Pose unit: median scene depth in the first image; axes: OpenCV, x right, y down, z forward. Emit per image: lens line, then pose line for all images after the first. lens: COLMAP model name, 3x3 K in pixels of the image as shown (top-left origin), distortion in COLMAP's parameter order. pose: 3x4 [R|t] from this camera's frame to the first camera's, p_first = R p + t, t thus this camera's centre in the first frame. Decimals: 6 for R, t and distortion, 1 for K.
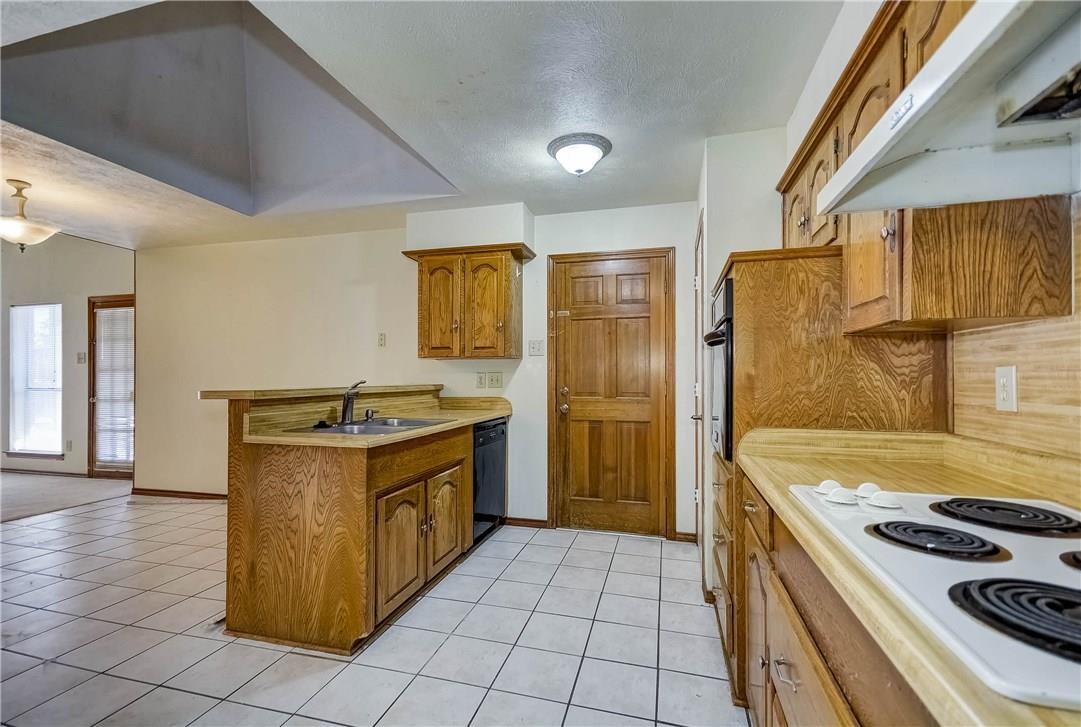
lens RADIAL K [[476.8, 0, 535.7], [0, 476.8, 368.7], [0, 0, 1]] dist [0.019450, -0.000115]
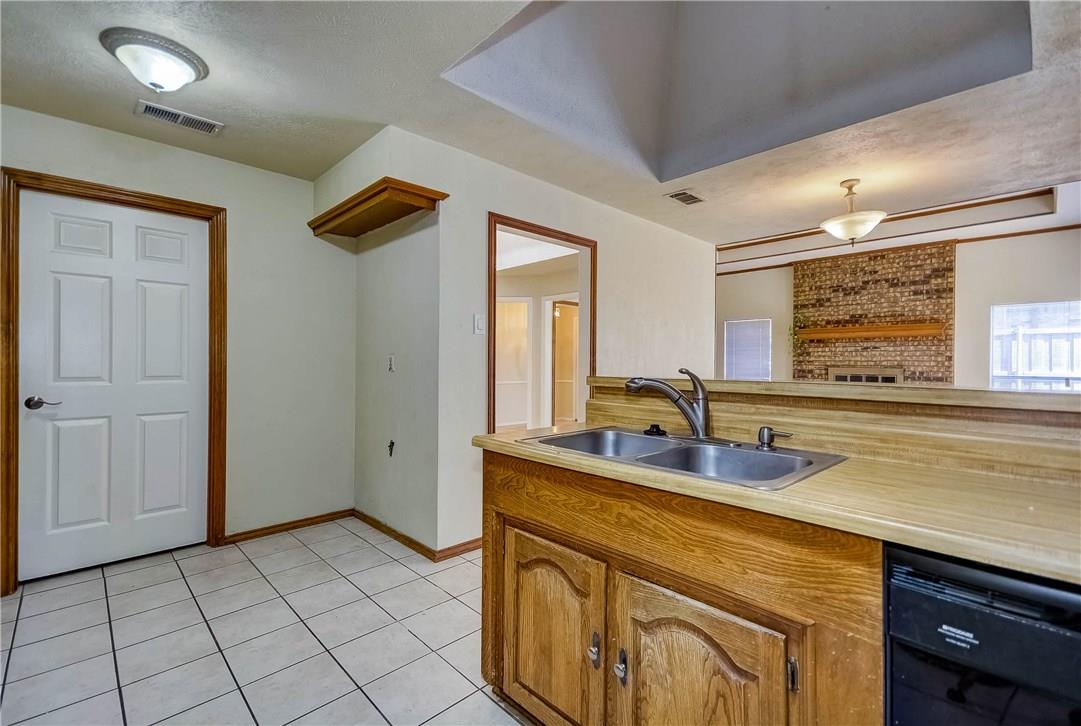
lens RADIAL K [[476.8, 0, 535.7], [0, 476.8, 368.2], [0, 0, 1]] dist [0.019450, -0.000115]
pose [[-0.509350, 0.003954, -0.860551, 0.249708], [0.002968, 0.999992, 0.002837, 0.024176], [0.860555, -0.001109, -0.509357, 1.234849]]
